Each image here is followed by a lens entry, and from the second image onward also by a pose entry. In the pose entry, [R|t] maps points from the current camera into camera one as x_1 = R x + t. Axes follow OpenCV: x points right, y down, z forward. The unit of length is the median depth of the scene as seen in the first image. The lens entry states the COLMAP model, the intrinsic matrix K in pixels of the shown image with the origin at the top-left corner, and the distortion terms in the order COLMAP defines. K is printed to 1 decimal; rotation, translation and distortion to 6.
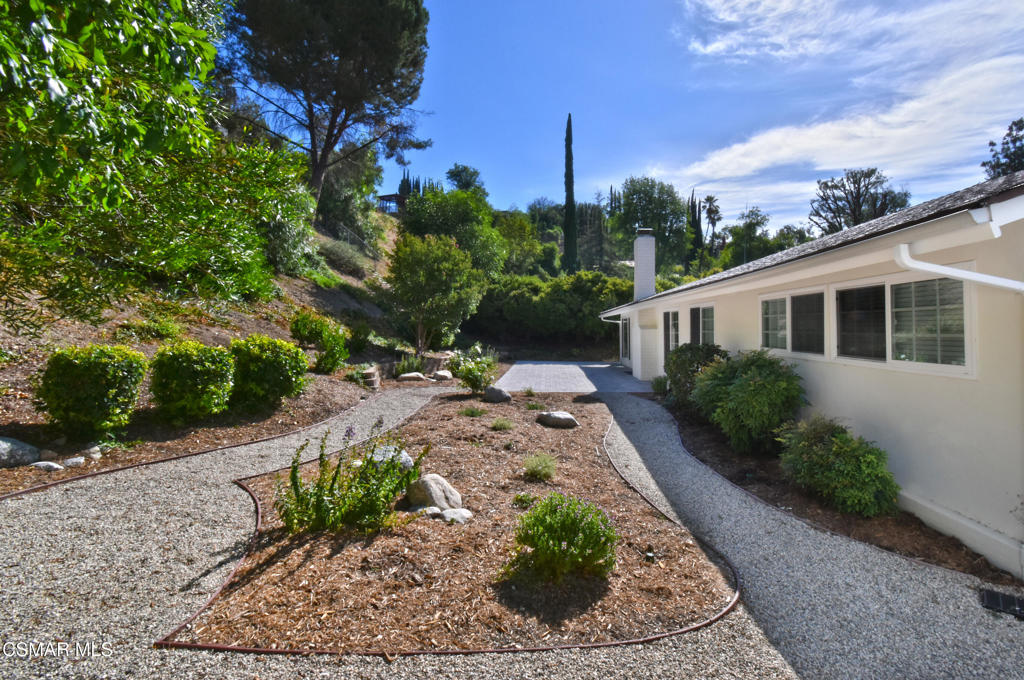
lens RADIAL K [[459.0, 0, 530.5], [0, 459.0, 316.1], [0, 0, 1]] dist [0.003444, 0.000255]
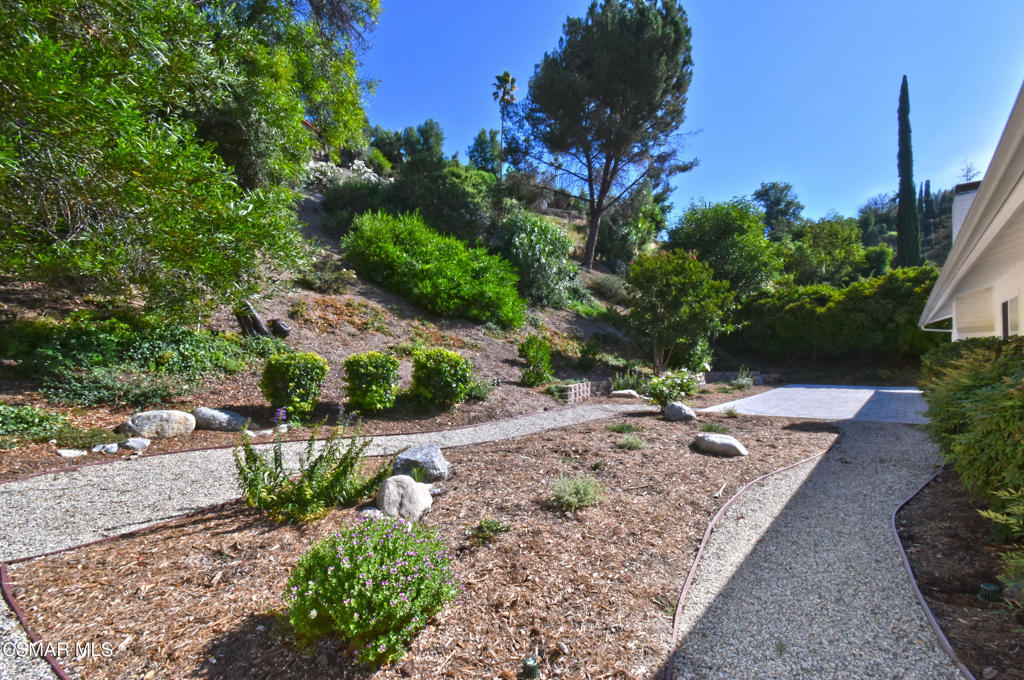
lens RADIAL K [[429.5, 0, 541.2], [0, 429.5, 357.4], [0, 0, 1]] dist [0.001877, 0.000093]
pose [[0.794222, -0.027623, -0.607000, 0.077684], [0.042248, 0.999059, 0.009814, 0.017924], [0.606157, -0.033439, 0.794641, 0.078159]]
